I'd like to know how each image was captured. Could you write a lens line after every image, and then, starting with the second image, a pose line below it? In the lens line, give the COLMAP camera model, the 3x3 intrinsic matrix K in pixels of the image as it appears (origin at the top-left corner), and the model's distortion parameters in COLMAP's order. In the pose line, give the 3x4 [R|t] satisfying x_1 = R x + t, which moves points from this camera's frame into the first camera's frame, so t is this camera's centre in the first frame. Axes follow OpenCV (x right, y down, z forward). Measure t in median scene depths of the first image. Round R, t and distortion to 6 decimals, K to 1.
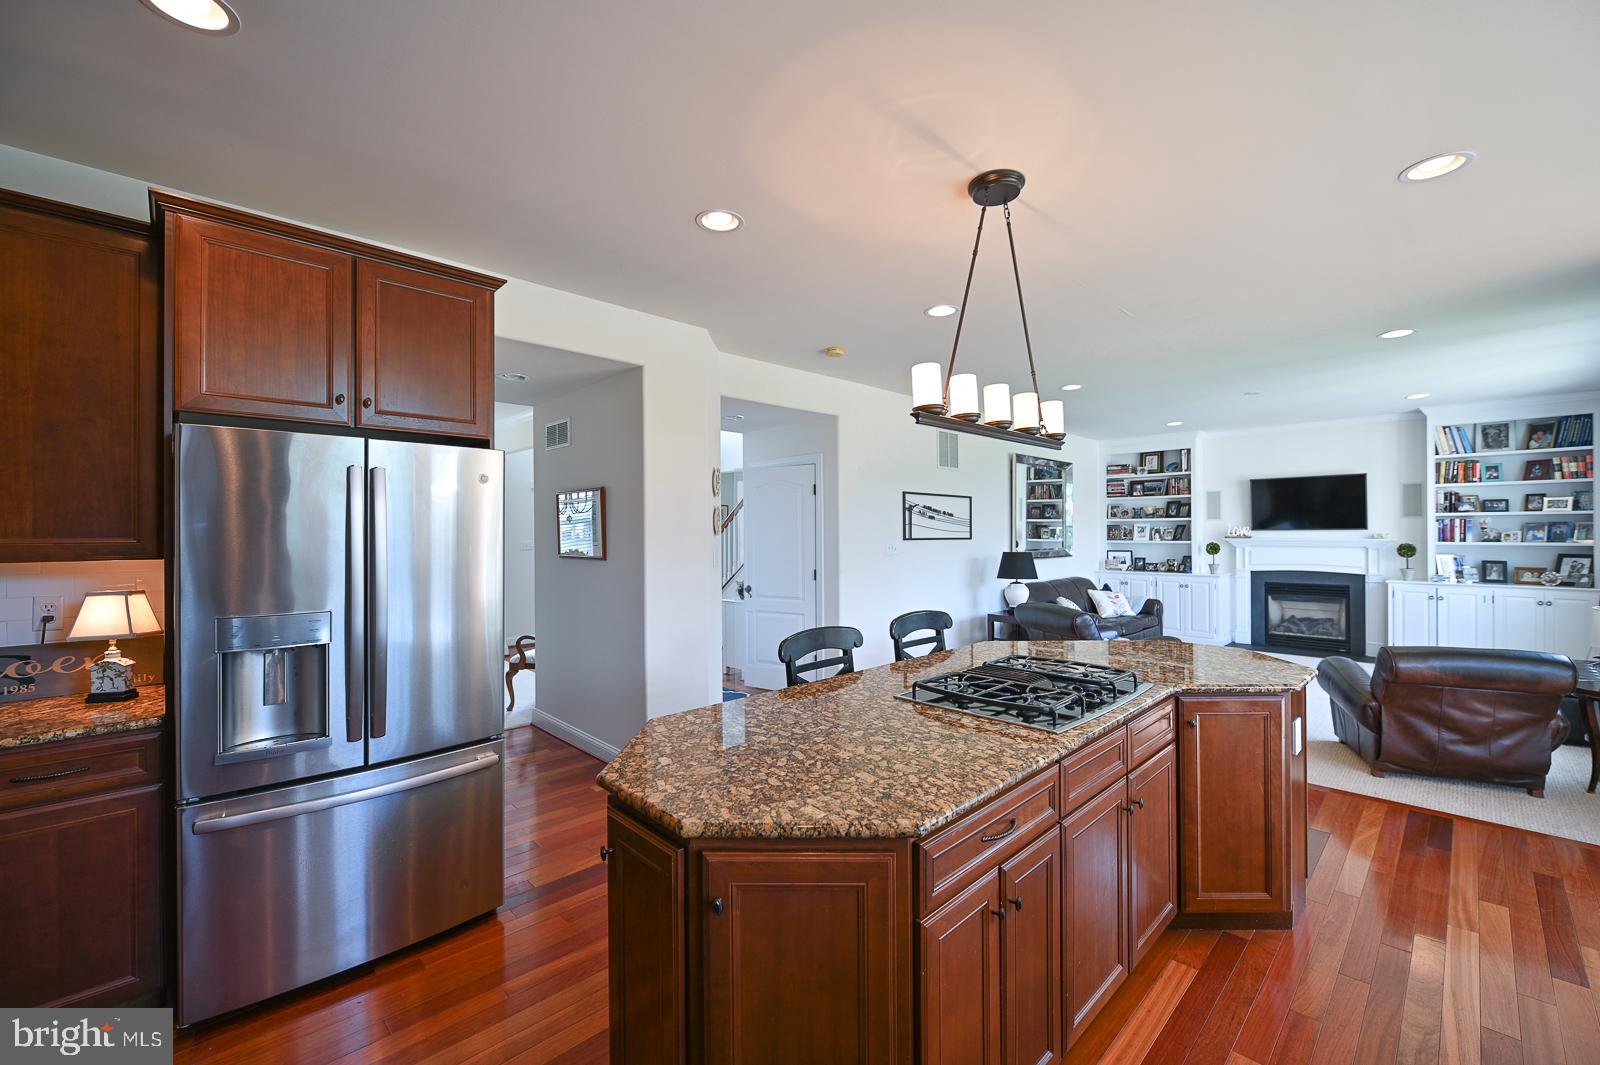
lens RADIAL K [[641.7, 0, 807.1], [0, 641.7, 532.6], [0, 0, 1]] dist [-0.011074, -0.000062]
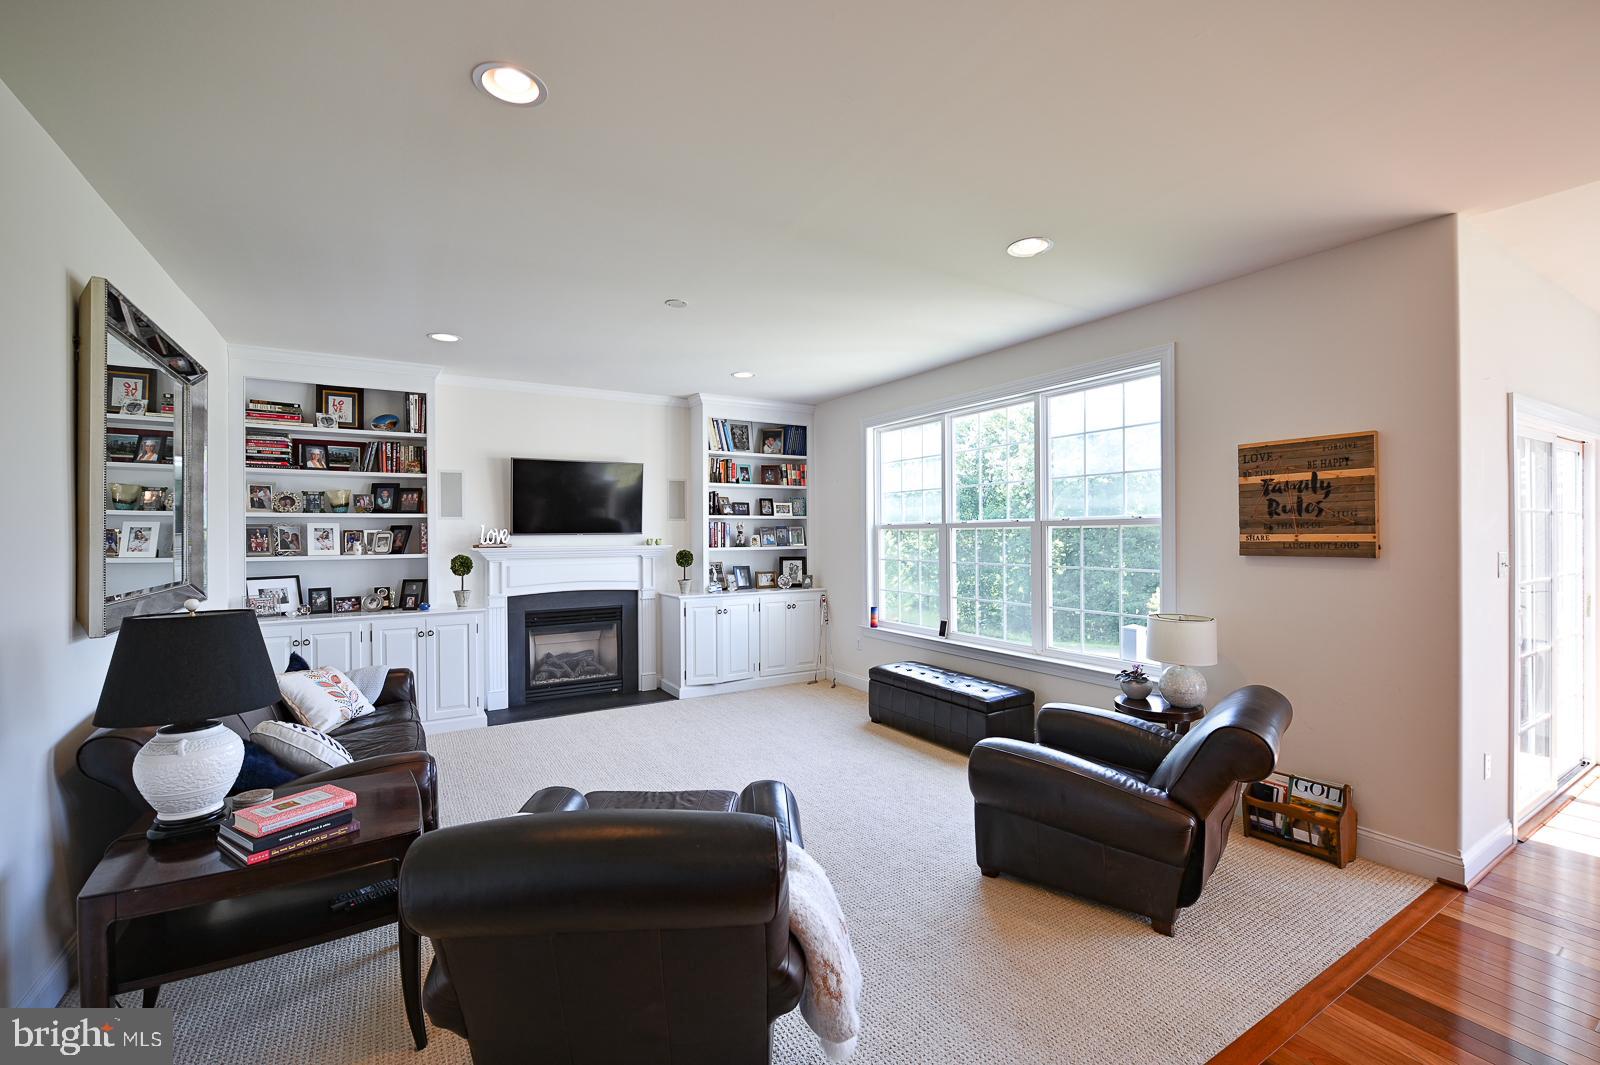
lens RADIAL K [[675.1, 0, 799.5], [0, 675.1, 533.9], [0, 0, 1]] dist [-0.010678, -0.000284]
pose [[0.221516, 0.000829, 0.975156, 0.094097], [0.006046, 0.999979, -0.002223, -0.001740], [-0.975138, 0.006388, 0.221507, 0.616054]]
